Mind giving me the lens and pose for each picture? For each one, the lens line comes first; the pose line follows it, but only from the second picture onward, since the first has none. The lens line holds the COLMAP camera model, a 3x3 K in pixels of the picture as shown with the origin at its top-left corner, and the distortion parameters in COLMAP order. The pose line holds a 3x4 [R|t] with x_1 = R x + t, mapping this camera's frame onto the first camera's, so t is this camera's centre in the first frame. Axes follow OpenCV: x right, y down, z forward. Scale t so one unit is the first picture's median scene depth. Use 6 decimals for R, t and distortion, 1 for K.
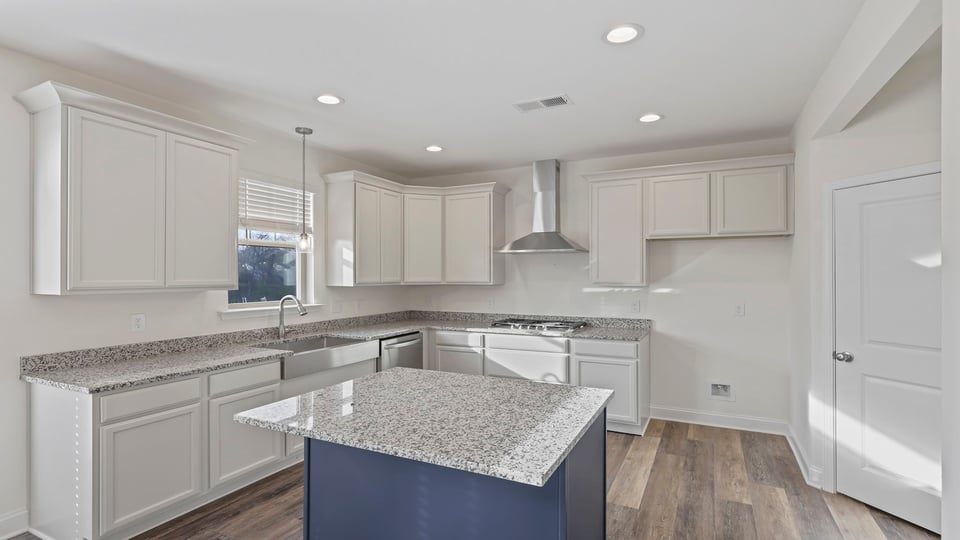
lens RADIAL K [[468.4, 0, 477.7], [0, 468.4, 276.2], [0, 0, 1]] dist [0.003265, 0.000554]
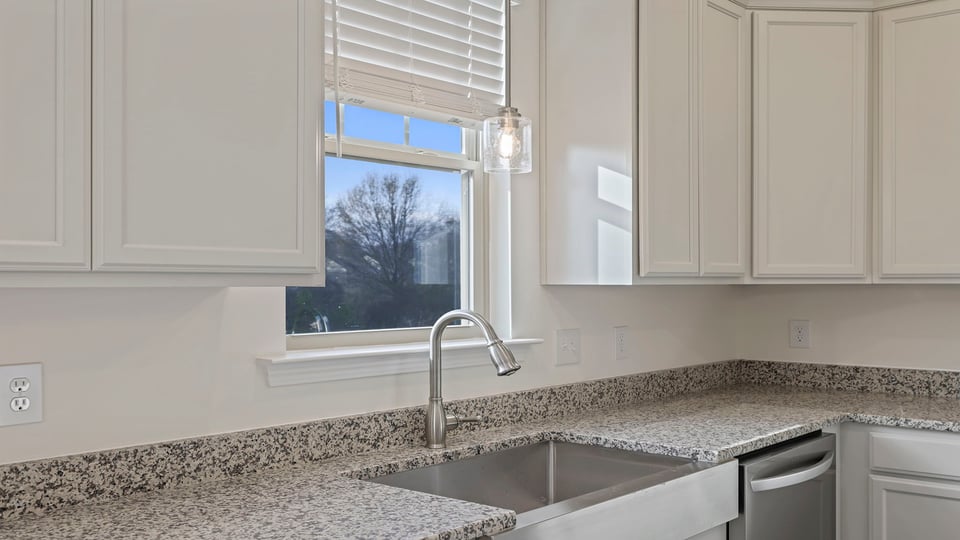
lens RADIAL K [[950.2, 0, 479.8], [0, 950.2, 288.6], [0, 0, 1]] dist [-0.004873, -0.007091]
pose [[0.969921, 0.002651, -0.243404, -0.223227], [-0.001360, 0.999984, 0.005473, 0.022247], [0.243415, -0.004978, 0.969910, 0.368027]]
